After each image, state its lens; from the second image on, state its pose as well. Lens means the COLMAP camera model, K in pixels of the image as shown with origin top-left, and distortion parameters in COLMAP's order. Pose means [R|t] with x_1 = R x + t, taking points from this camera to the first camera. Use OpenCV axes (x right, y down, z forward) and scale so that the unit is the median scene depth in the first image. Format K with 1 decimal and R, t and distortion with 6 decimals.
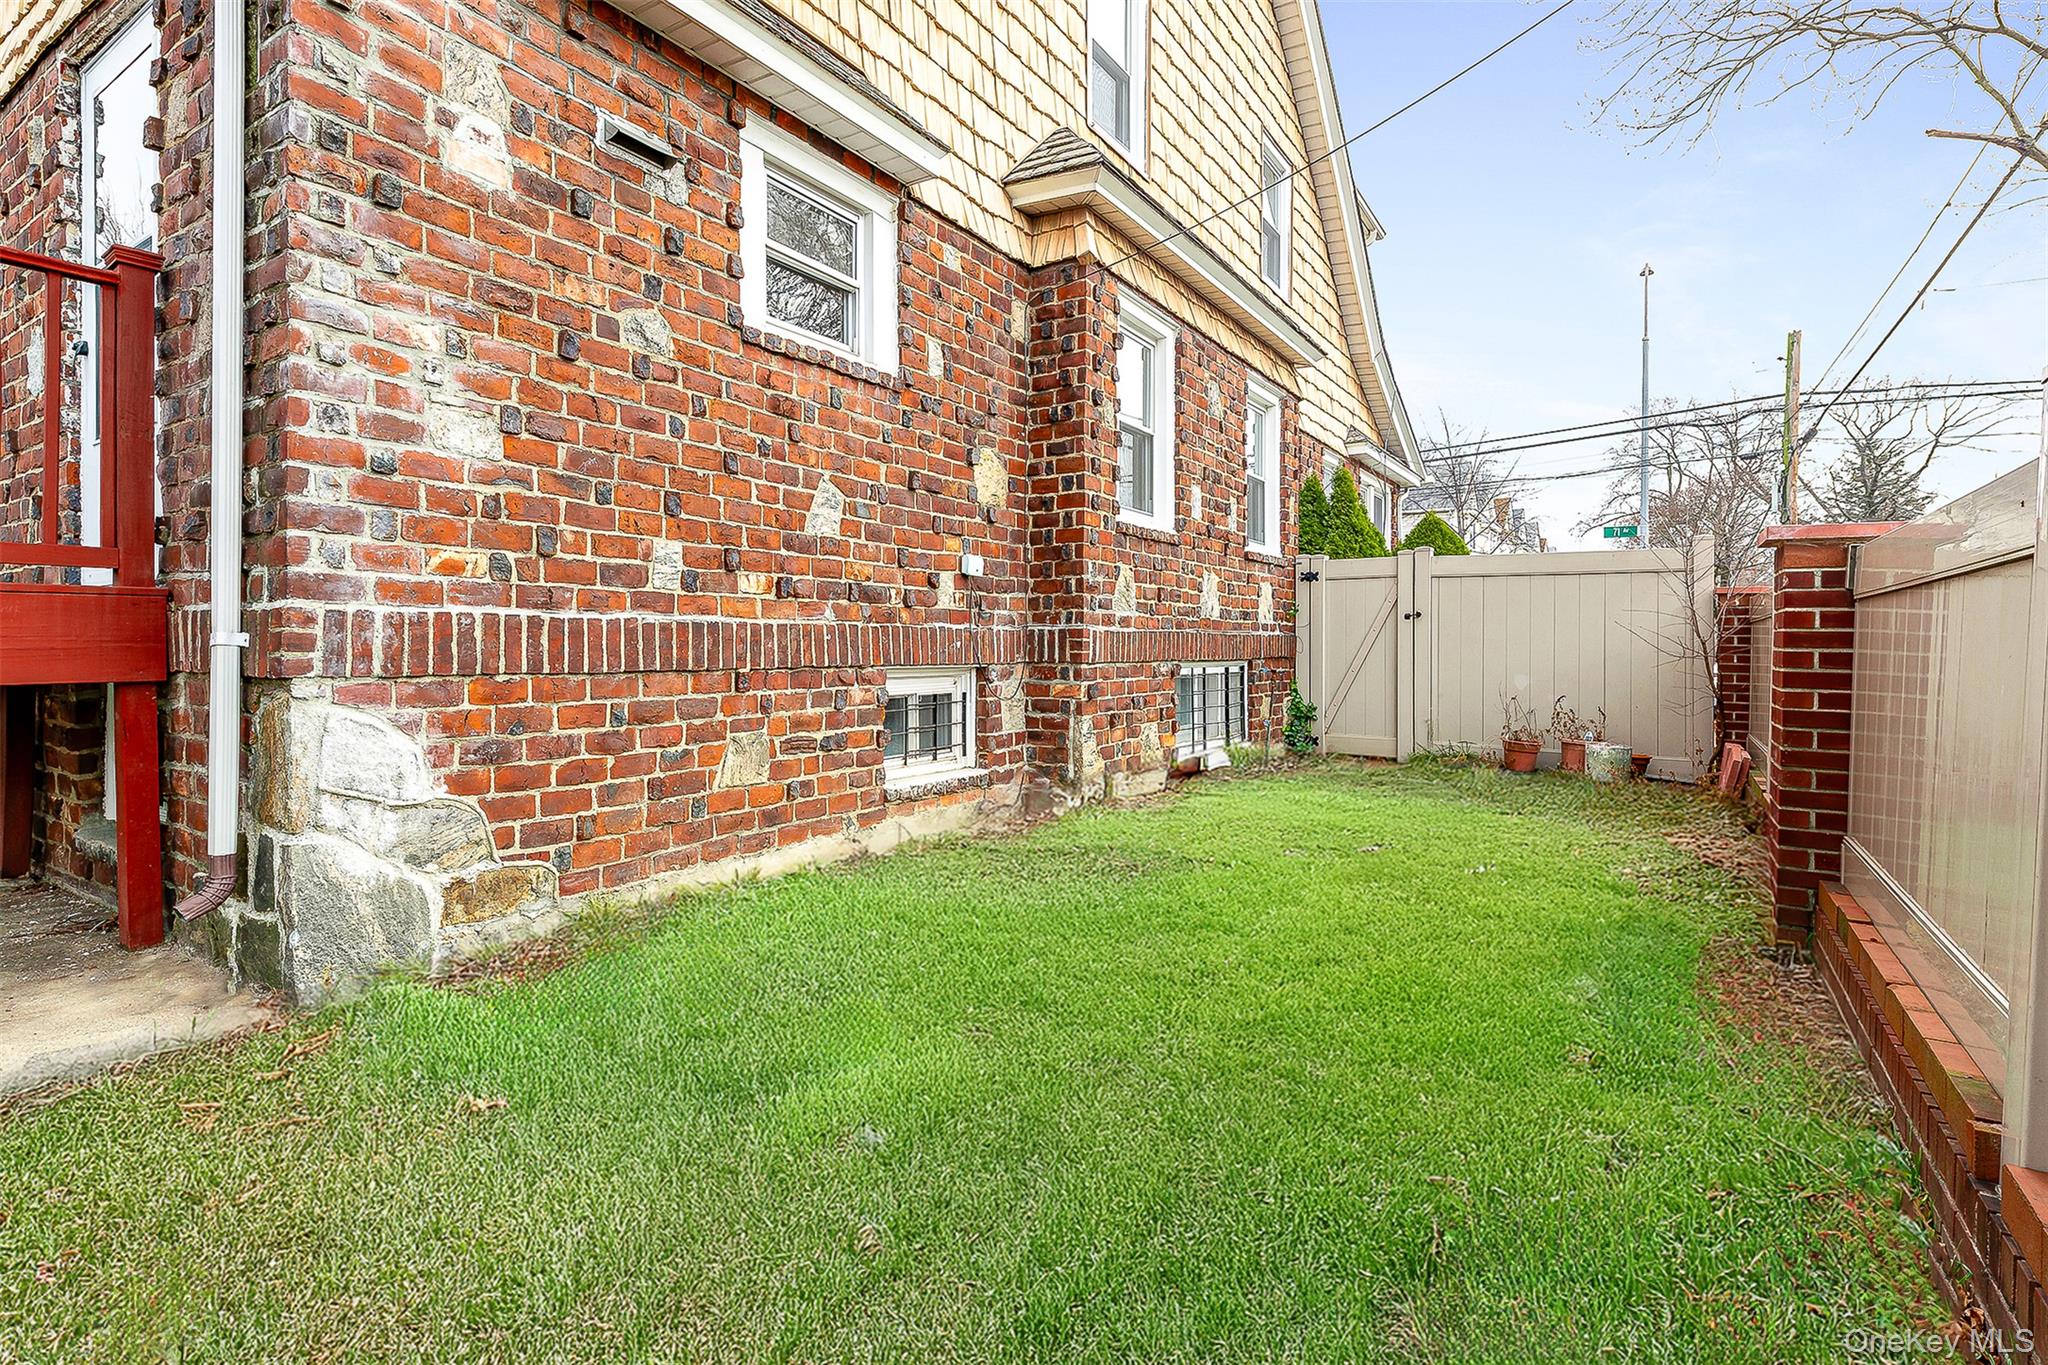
lens RADIAL K [[985.5, 0, 1018.7], [0, 985.5, 637.2], [0, 0, 1]] dist [-0.013616, -0.000737]
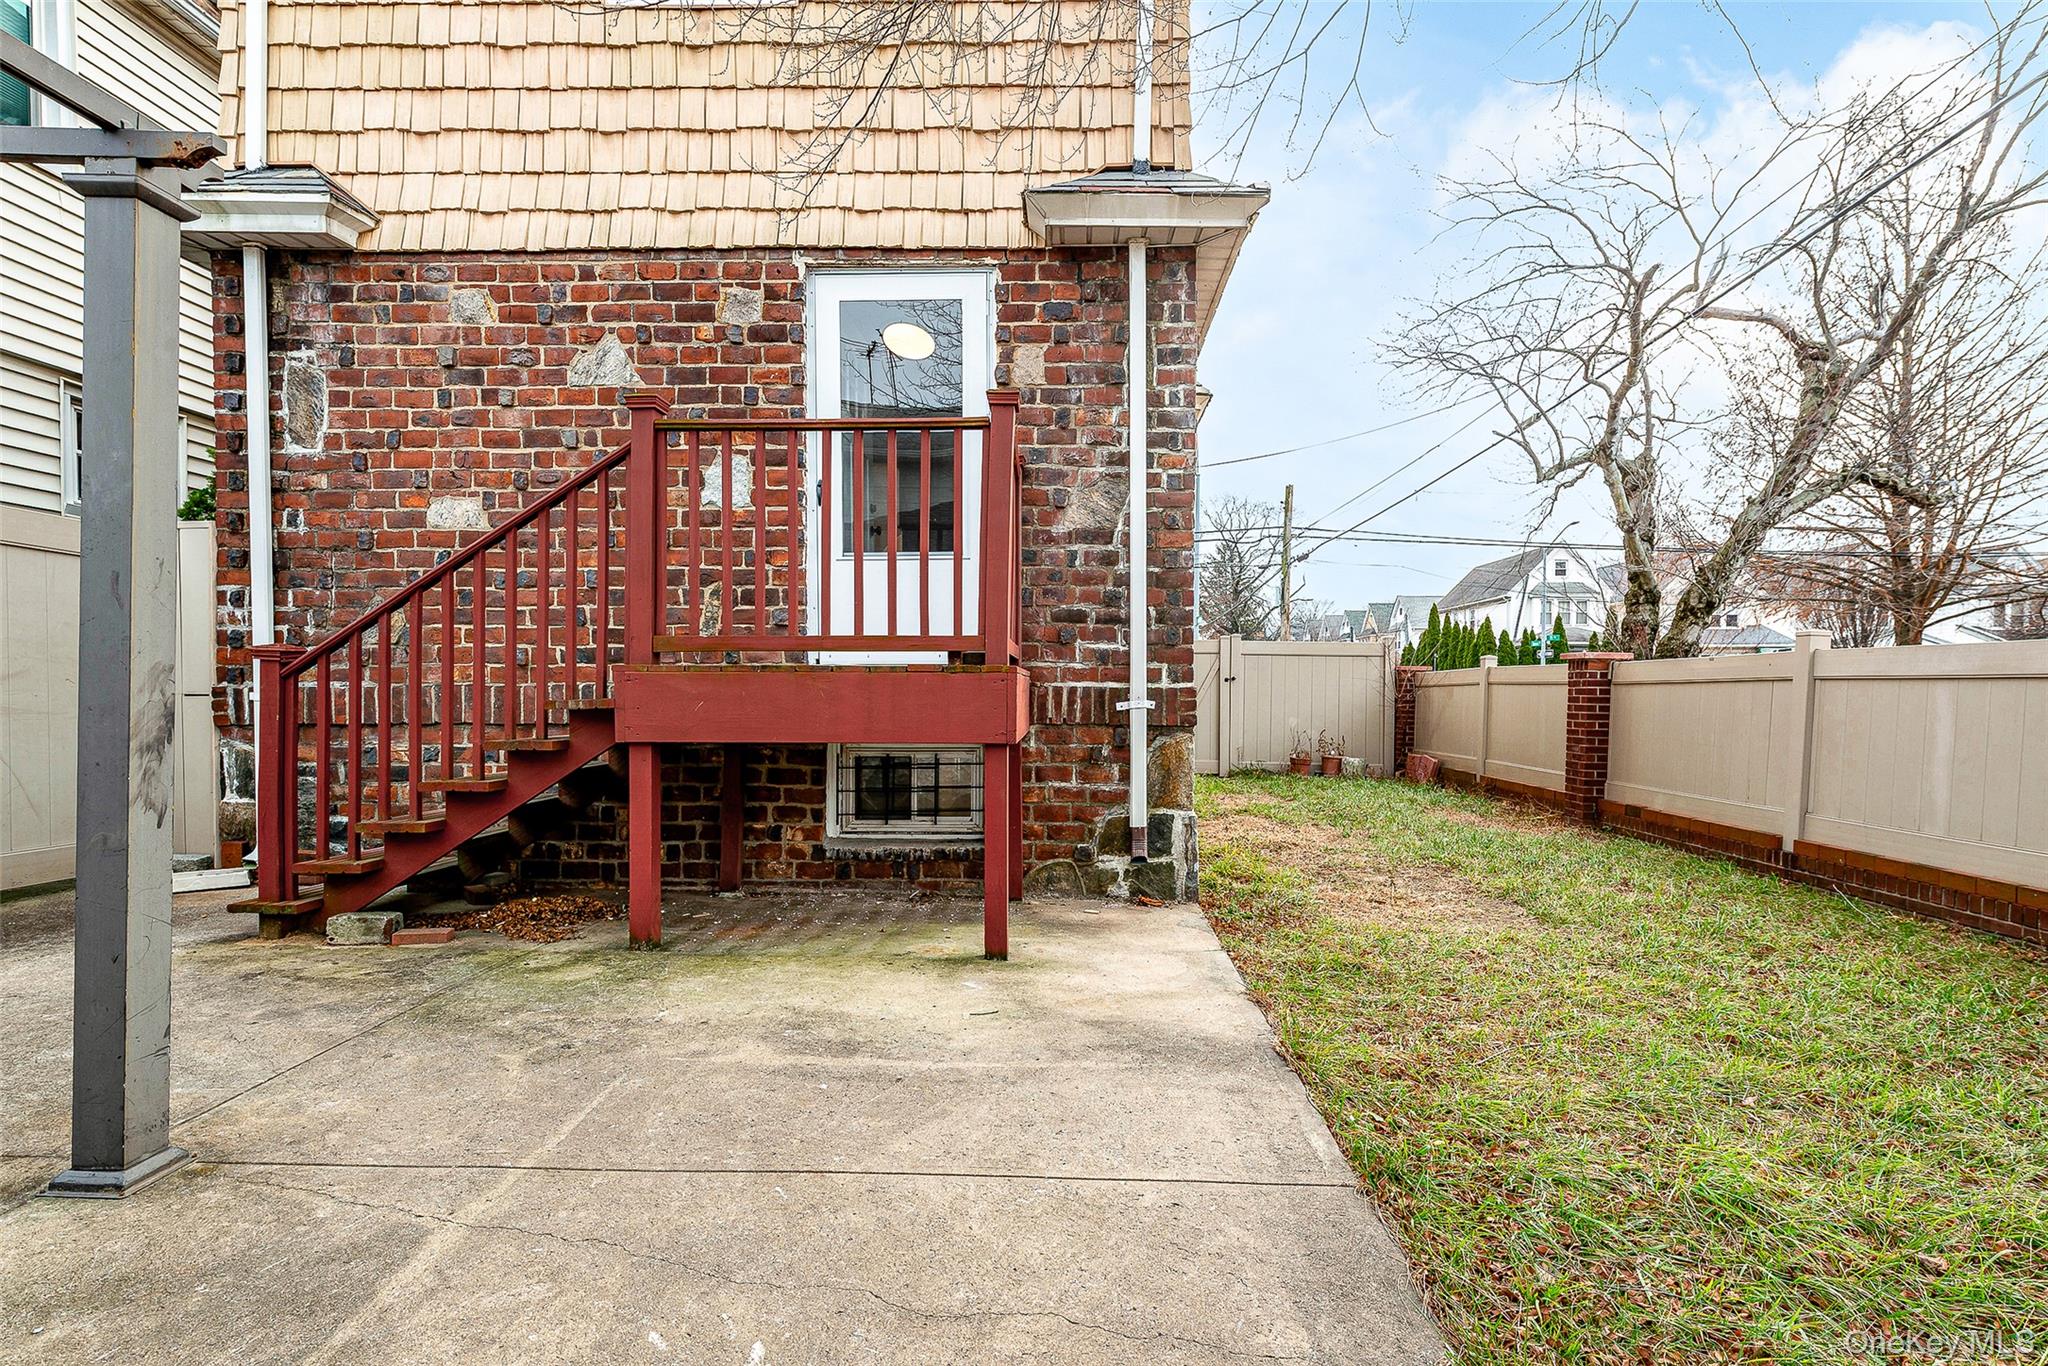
lens RADIAL K [[986.3, 0, 1026.4], [0, 986.3, 675.8], [0, 0, 1]] dist [0.004217, -0.000059]
pose [[0.850336, 0.009020, 0.526162, -0.724357], [-0.004290, 0.999939, -0.010208, -0.011397], [-0.526222, 0.006423, 0.850323, -0.145492]]
